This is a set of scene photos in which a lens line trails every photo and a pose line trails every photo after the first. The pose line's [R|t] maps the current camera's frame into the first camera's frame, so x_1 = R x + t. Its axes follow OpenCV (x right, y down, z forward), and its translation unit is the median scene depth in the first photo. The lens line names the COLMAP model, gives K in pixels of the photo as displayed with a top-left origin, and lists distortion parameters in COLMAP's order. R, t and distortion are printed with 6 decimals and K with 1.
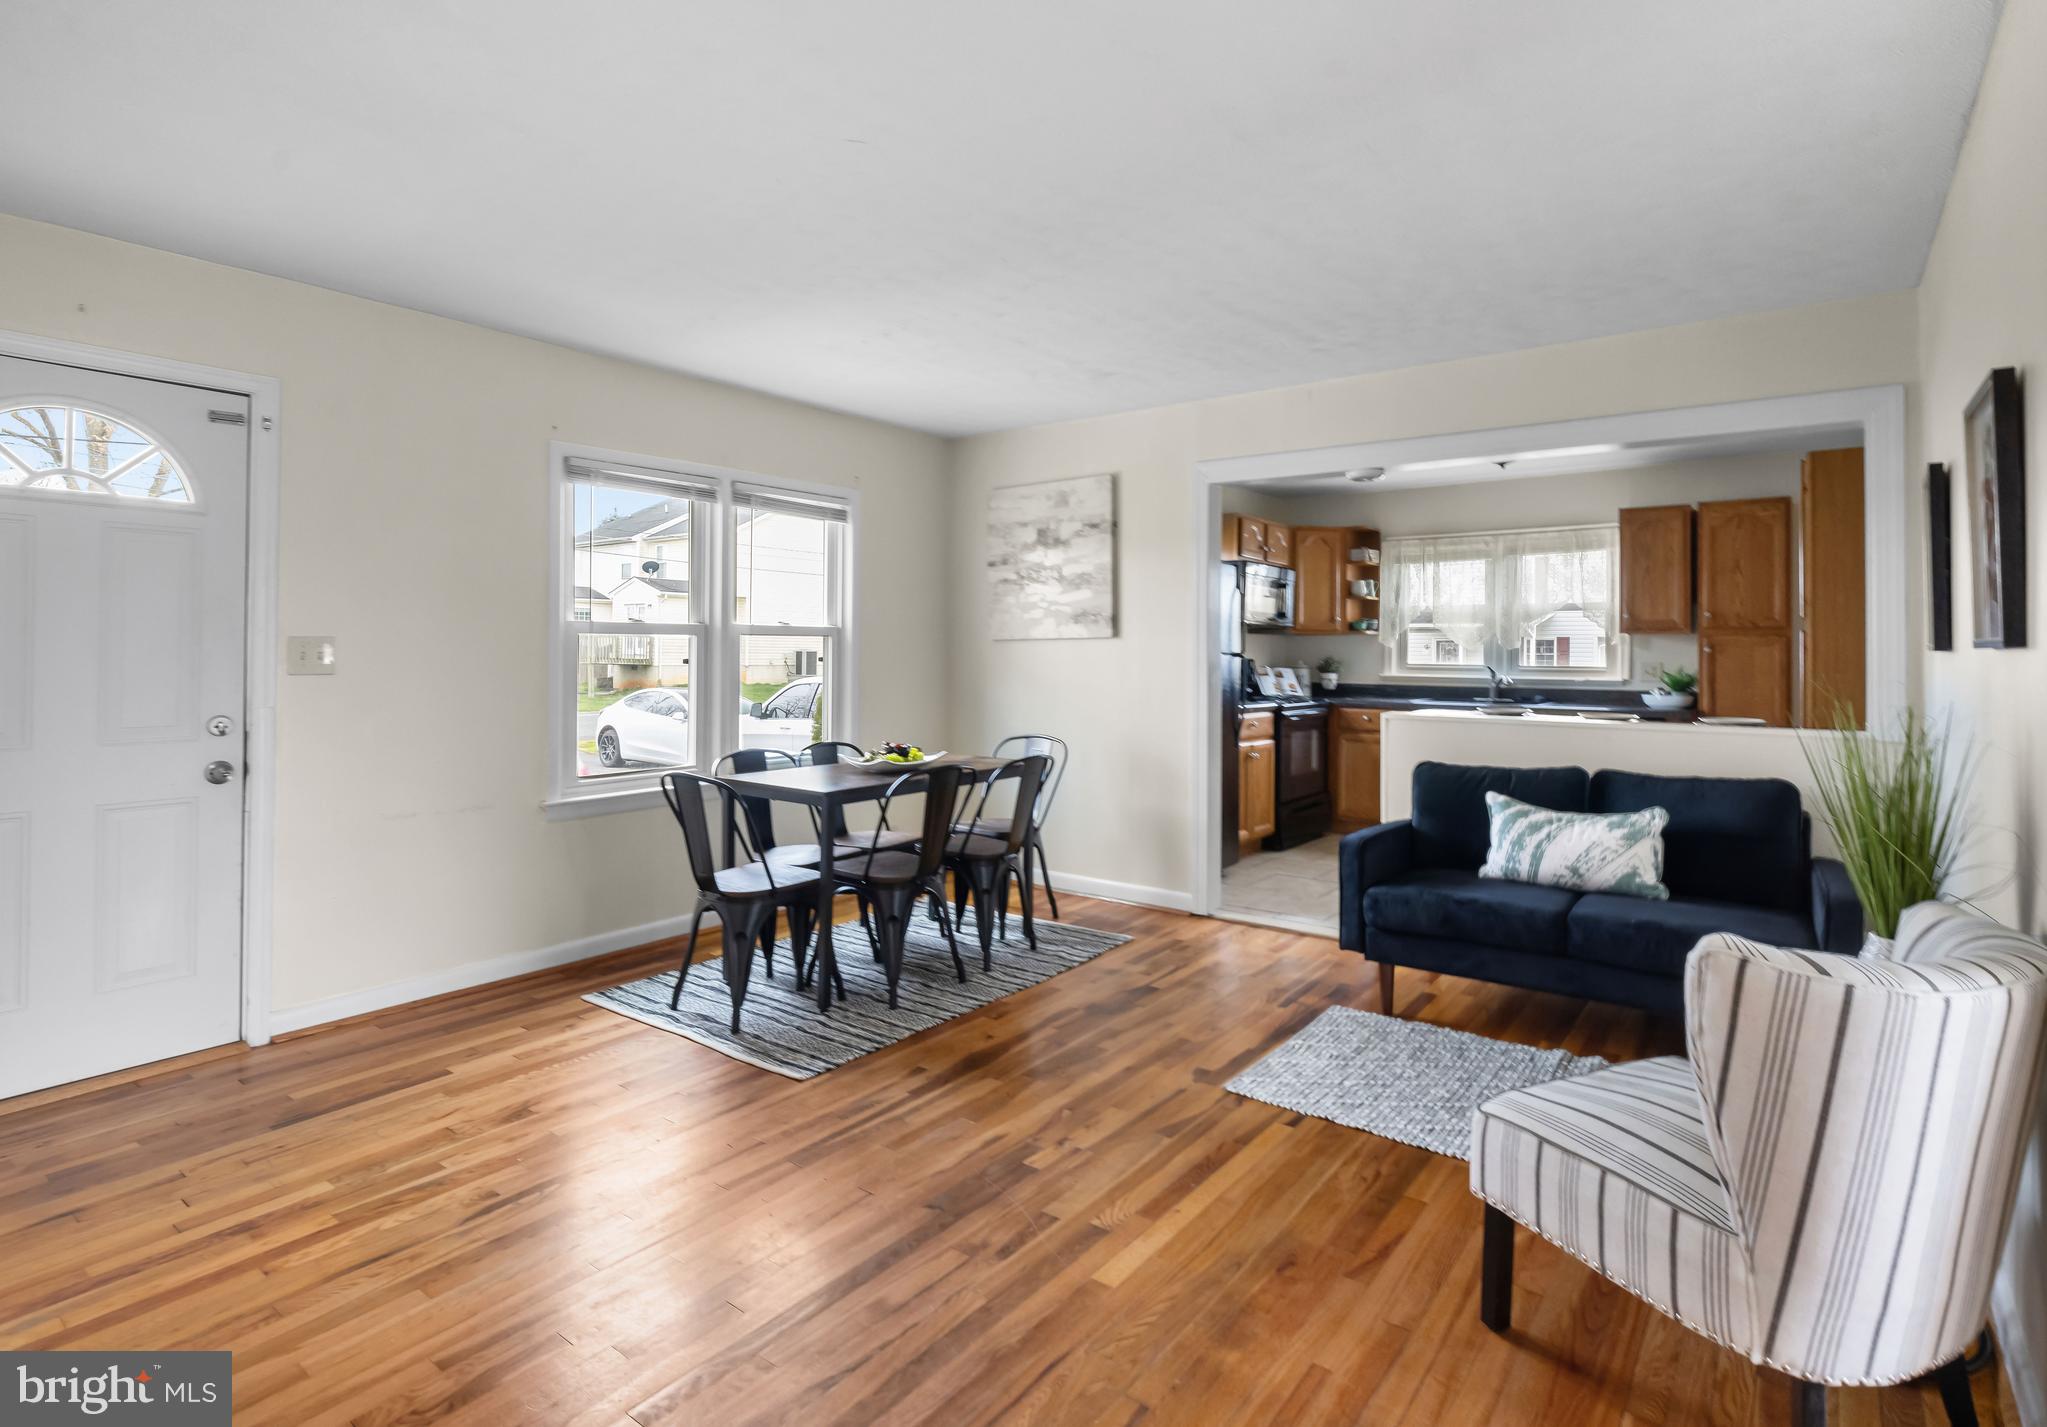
lens RADIAL K [[1030.4, 0, 1091.5], [0, 1030.4, 635.8], [0, 0, 1]] dist [-0.004745, 0.000686]
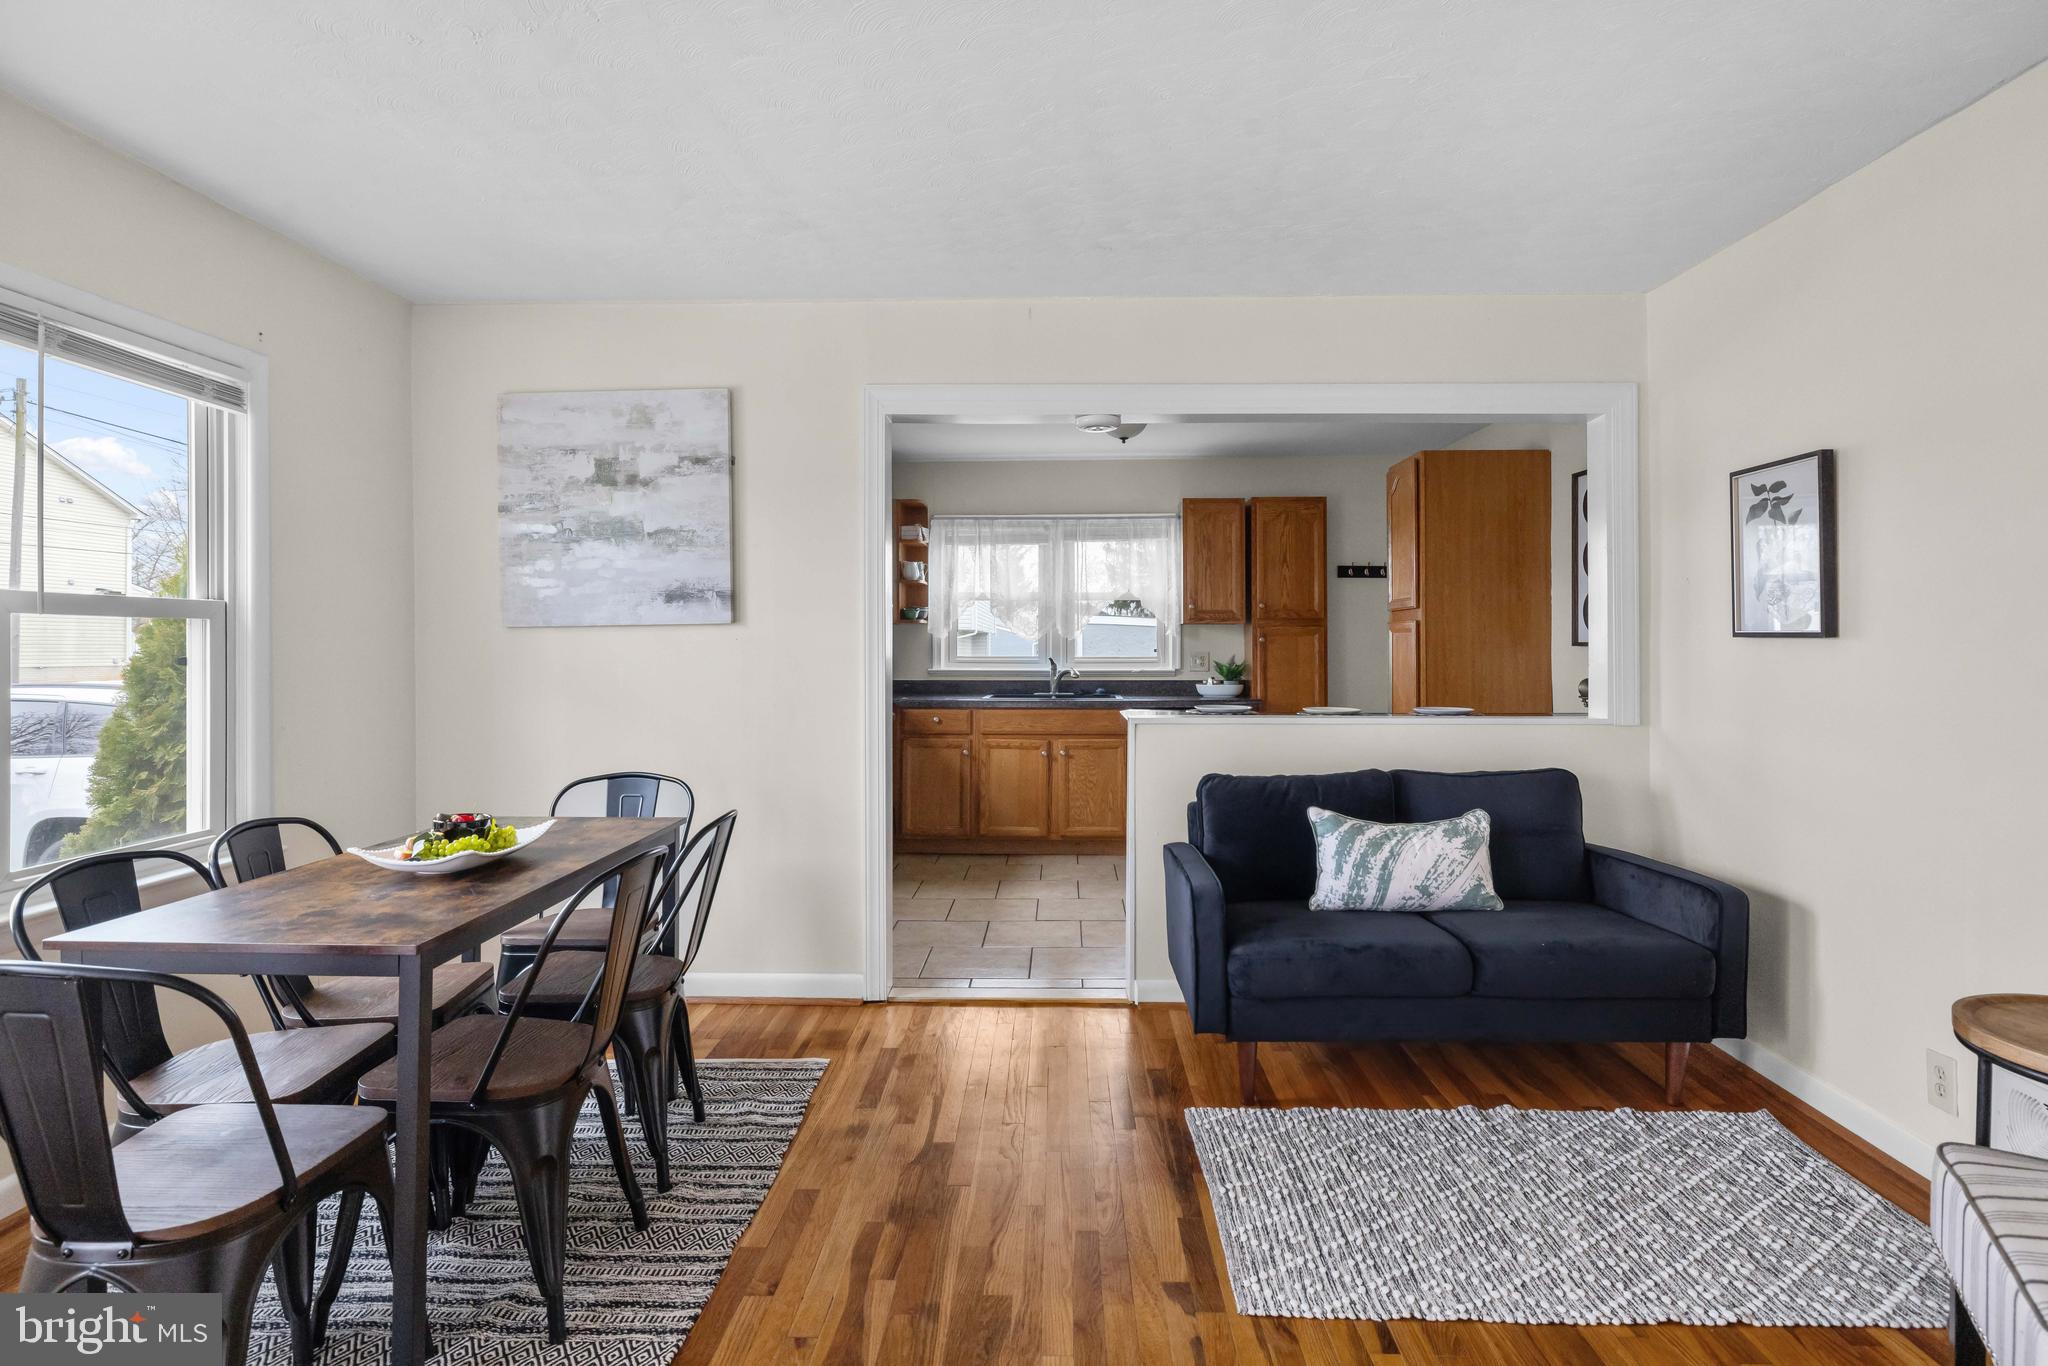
lens RADIAL K [[1023.4, 0, 1039.7], [0, 1023.4, 652.0], [0, 0, 1]] dist [-0.004198, 0.000858]
pose [[0.828924, -0.010203, 0.559268, -0.229223], [-0.002020, 0.999772, 0.021235, 0.006194], [-0.559357, -0.018732, 0.828715, 0.374644]]
